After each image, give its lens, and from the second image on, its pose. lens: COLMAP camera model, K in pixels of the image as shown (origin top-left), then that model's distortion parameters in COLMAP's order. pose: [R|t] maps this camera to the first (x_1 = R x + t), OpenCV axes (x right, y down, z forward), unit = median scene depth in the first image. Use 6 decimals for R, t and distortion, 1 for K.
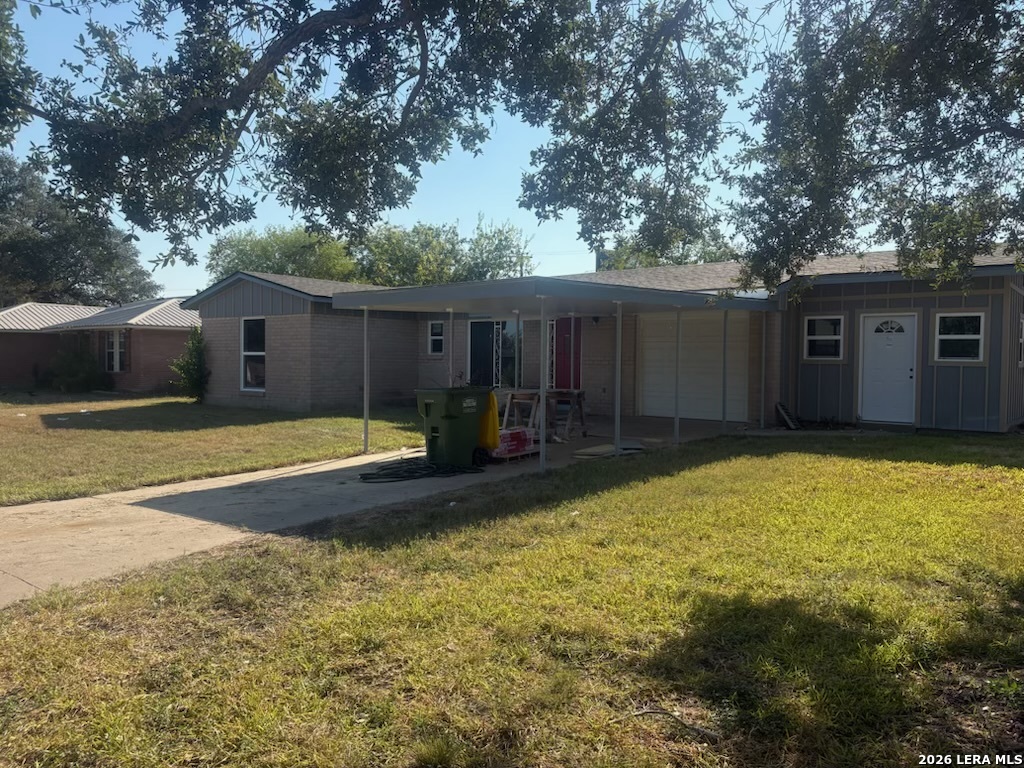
lens RADIAL K [[780.2, 0, 512.0], [0, 780.2, 384.0], [0, 0, 1]] dist [0.102310, -0.164385]
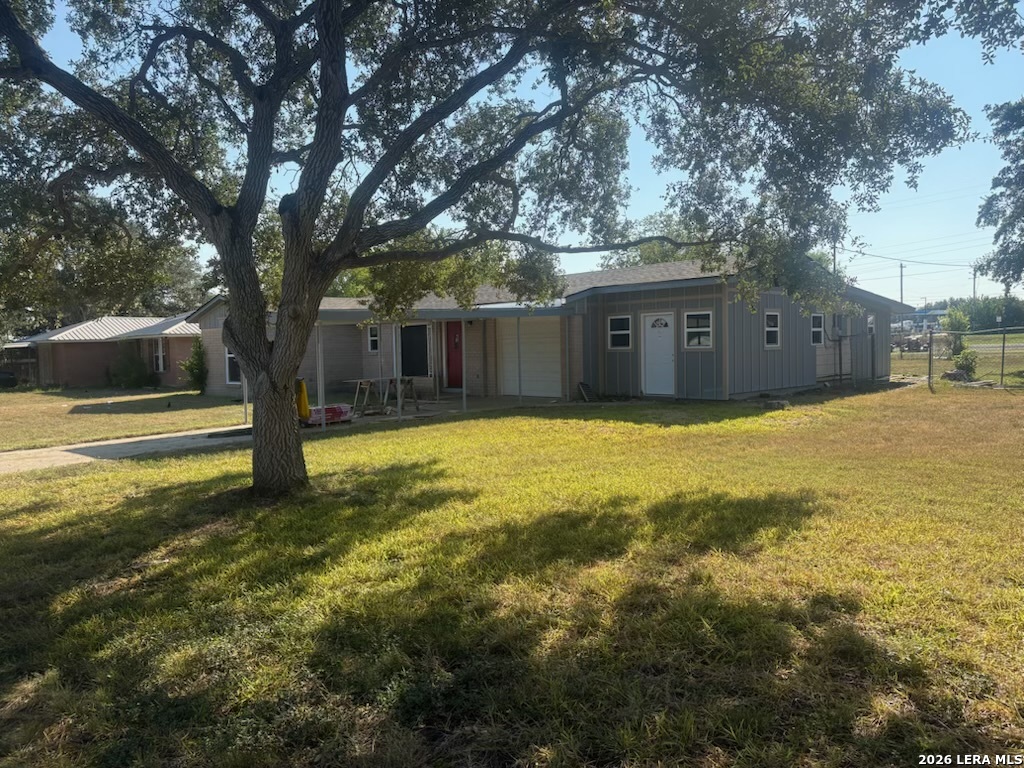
lens RADIAL K [[780.2, 0, 512.0], [0, 780.2, 384.0], [0, 0, 1]] dist [0.102310, -0.164385]
pose [[0.992094, -0.027006, -0.122556, 0.384716], [0.029190, 0.999445, 0.016058, 0.001705], [0.122054, -0.019509, 0.992332, -0.332246]]
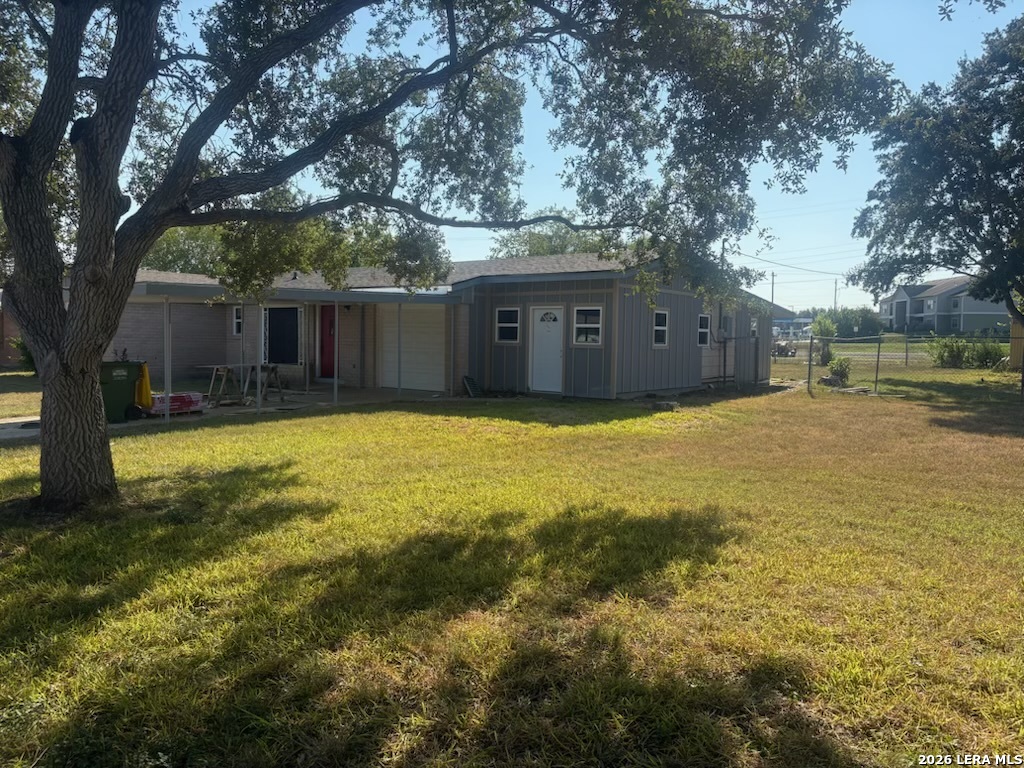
lens RADIAL K [[780.2, 0, 512.0], [0, 780.2, 384.0], [0, 0, 1]] dist [0.102310, -0.164385]
pose [[0.999726, 0.004309, 0.023001, 0.384505], [-0.004924, 0.999630, 0.026745, 0.002276], [-0.022877, -0.026850, 0.999378, -0.254824]]
